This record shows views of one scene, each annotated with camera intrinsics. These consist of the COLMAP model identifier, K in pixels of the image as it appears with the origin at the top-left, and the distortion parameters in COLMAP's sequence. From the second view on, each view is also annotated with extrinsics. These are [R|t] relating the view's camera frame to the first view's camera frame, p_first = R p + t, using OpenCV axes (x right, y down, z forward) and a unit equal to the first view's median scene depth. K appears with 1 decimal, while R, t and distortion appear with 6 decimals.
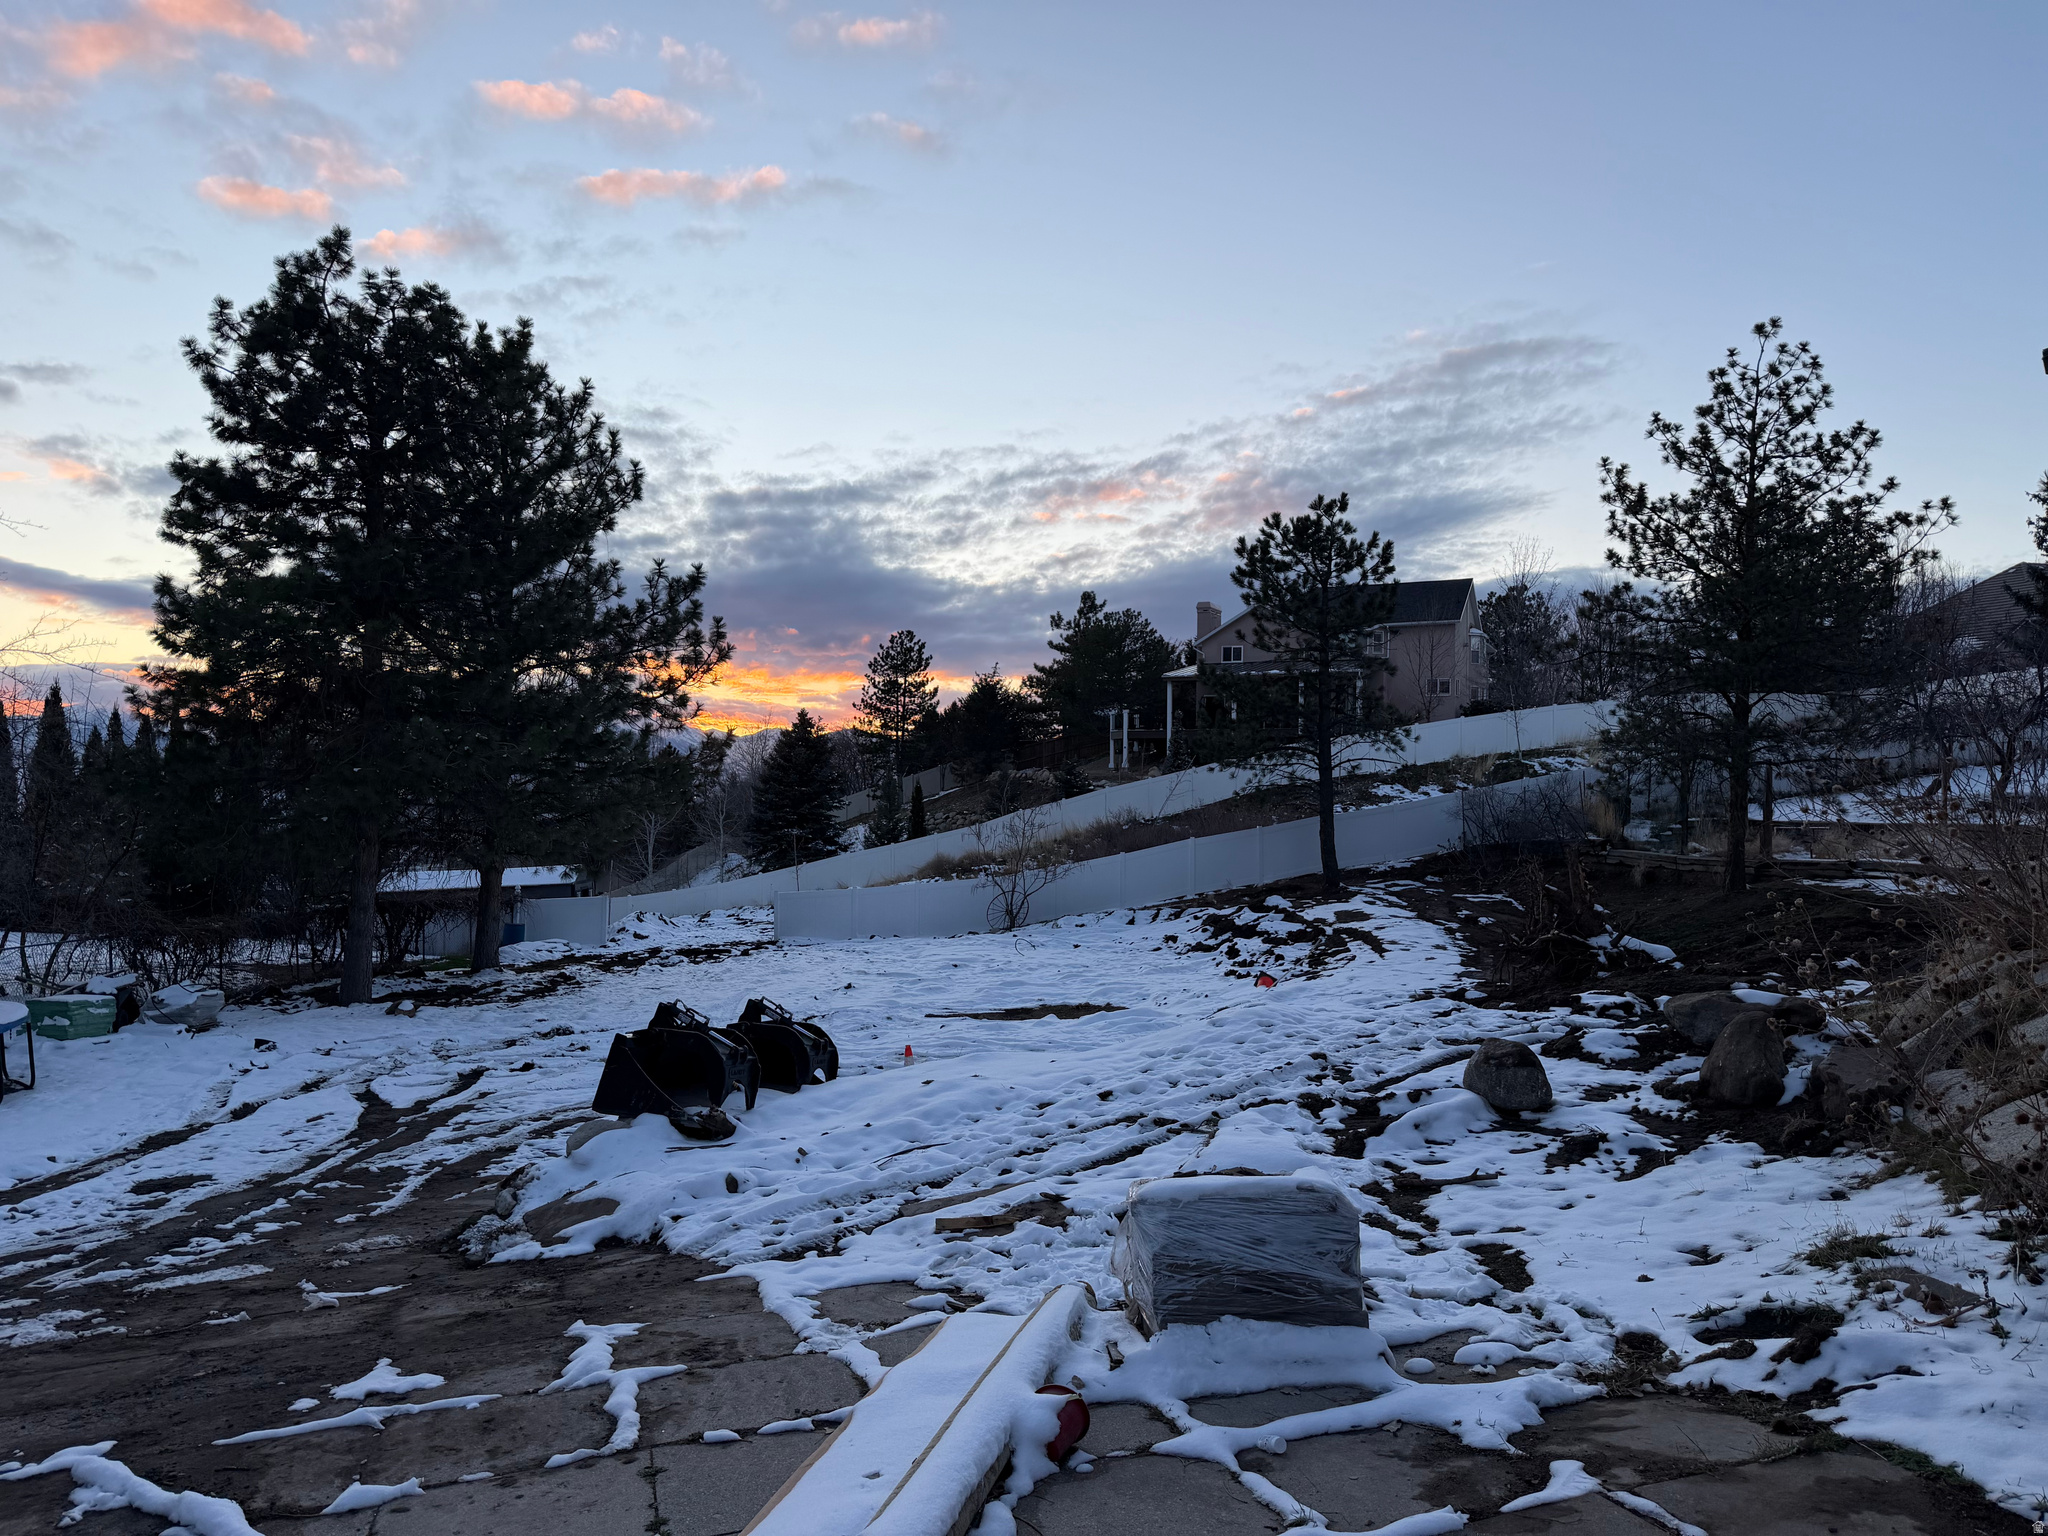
lens RADIAL K [[1424.3, 0, 1034.9], [0, 1424.3, 757.0], [0, 0, 1]] dist [0.074193, -0.087392]
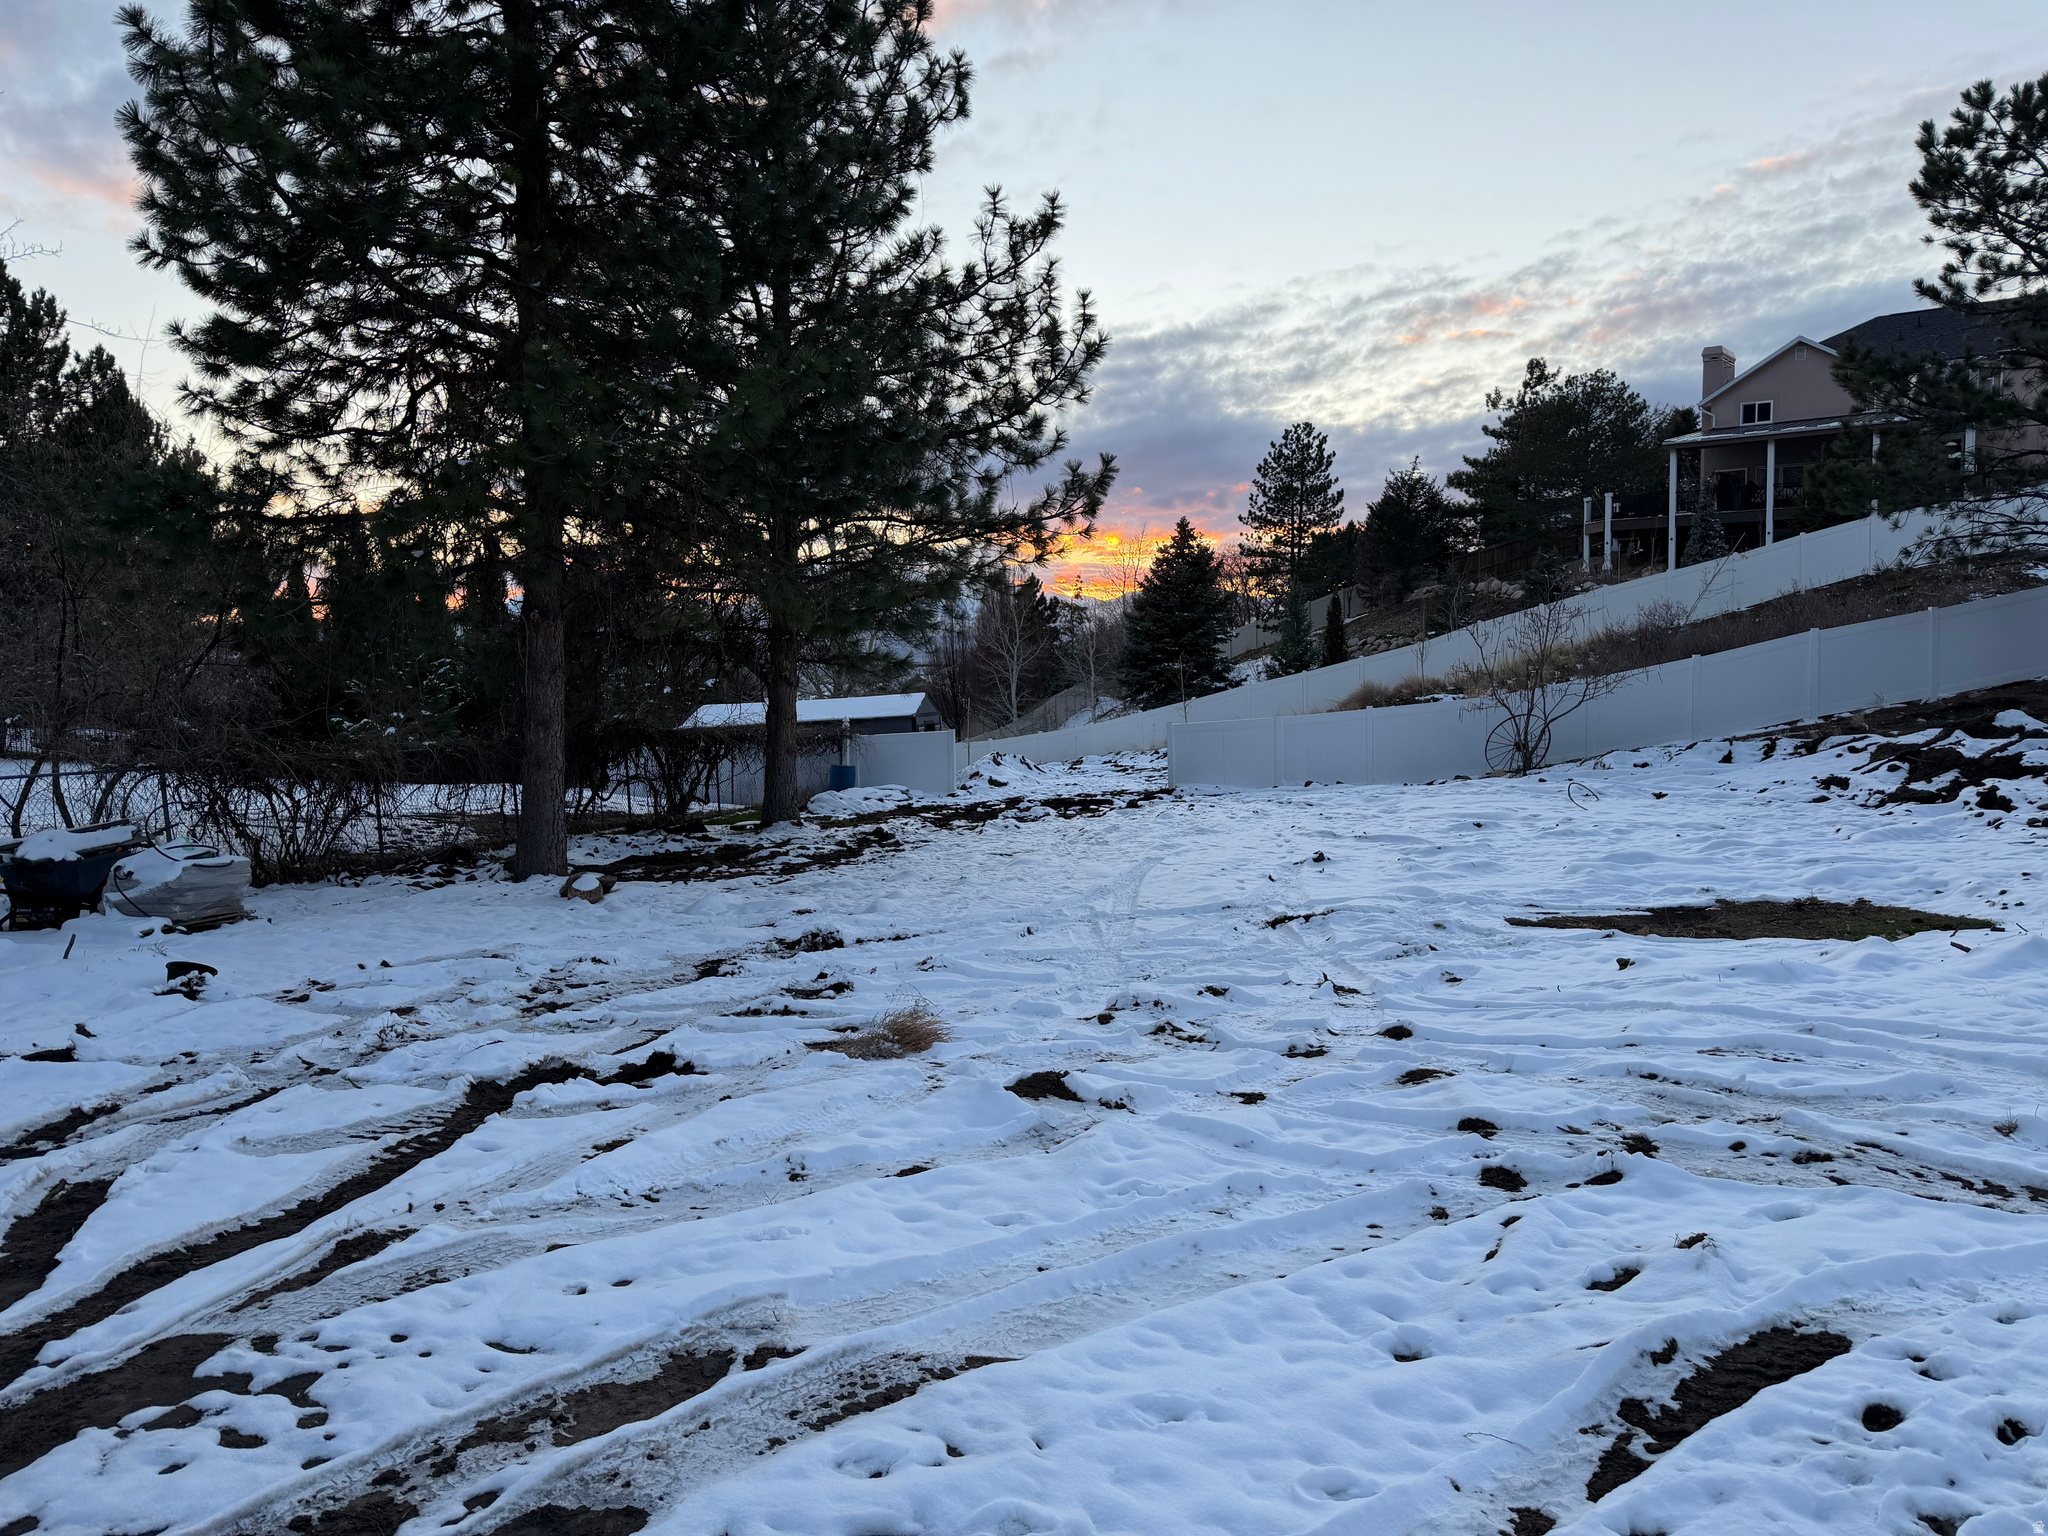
lens RADIAL K [[1424.3, 0, 1044.4], [0, 1424.3, 770.2], [0, 0, 1]] dist [0.074193, -0.087392]
pose [[0.970585, -0.005051, -0.240708, -0.073771], [0.030870, 0.994139, 0.103613, 0.044161], [0.238773, -0.107996, 0.965051, 0.299084]]
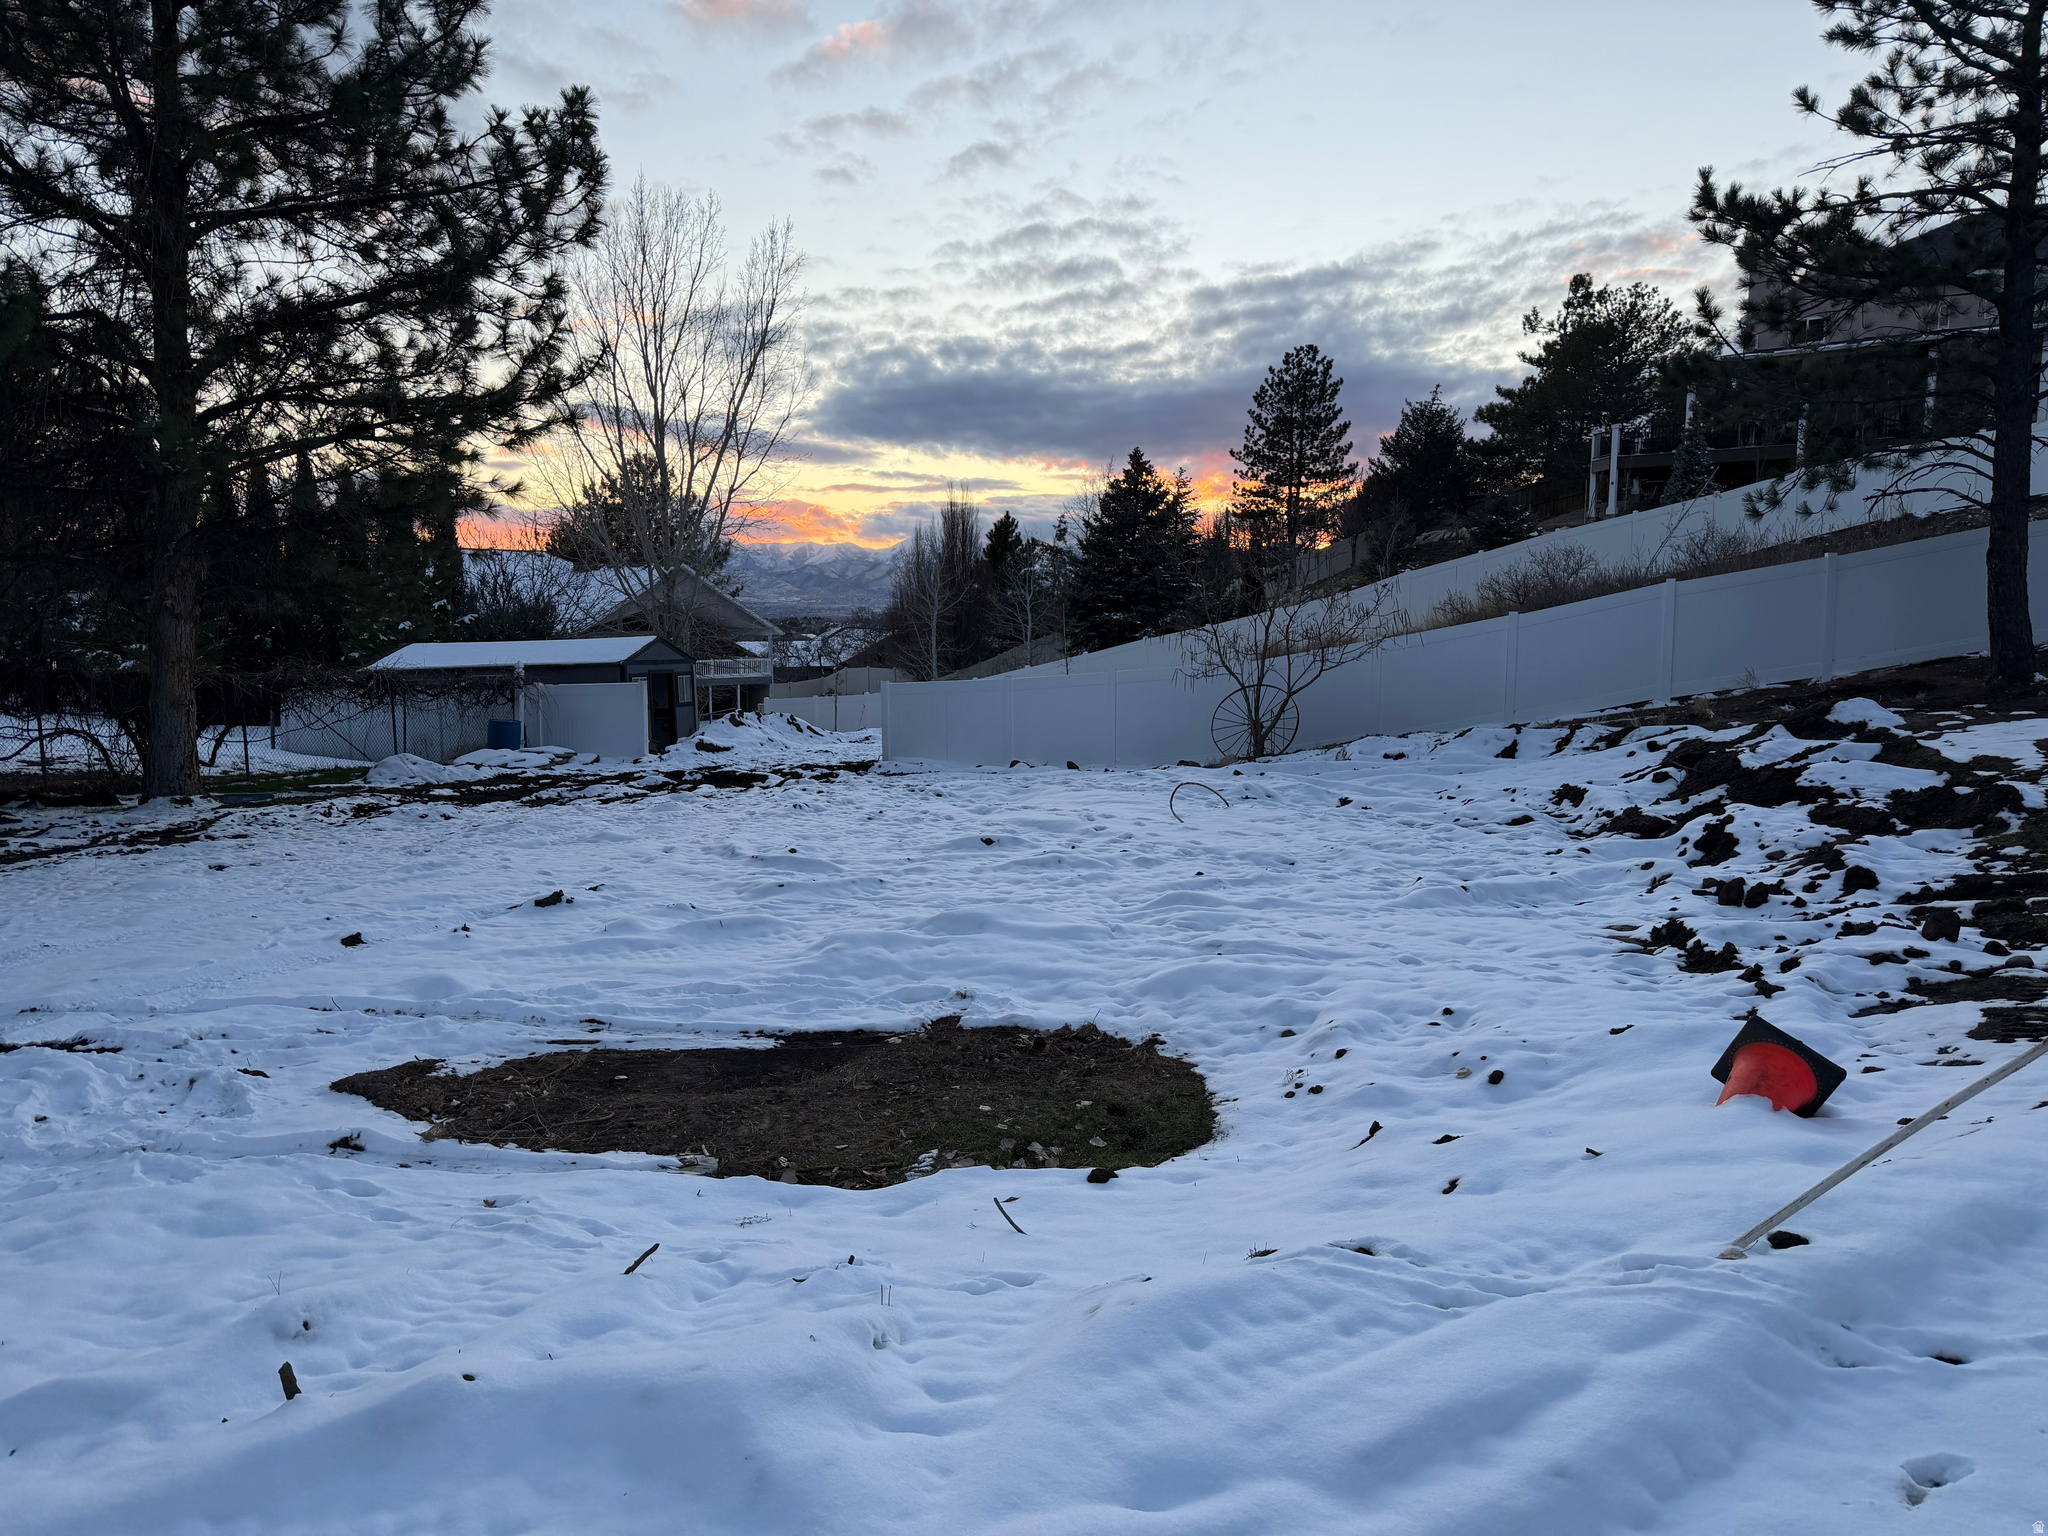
lens RADIAL K [[1424.3, 0, 1037.3], [0, 1424.3, 769.6], [0, 0, 1]] dist [0.074193, -0.087392]
pose [[0.942069, 0.035772, -0.333505, 0.079567], [0.011117, 0.990421, 0.137635, 0.053390], [0.335234, -0.133369, 0.932647, 0.493047]]
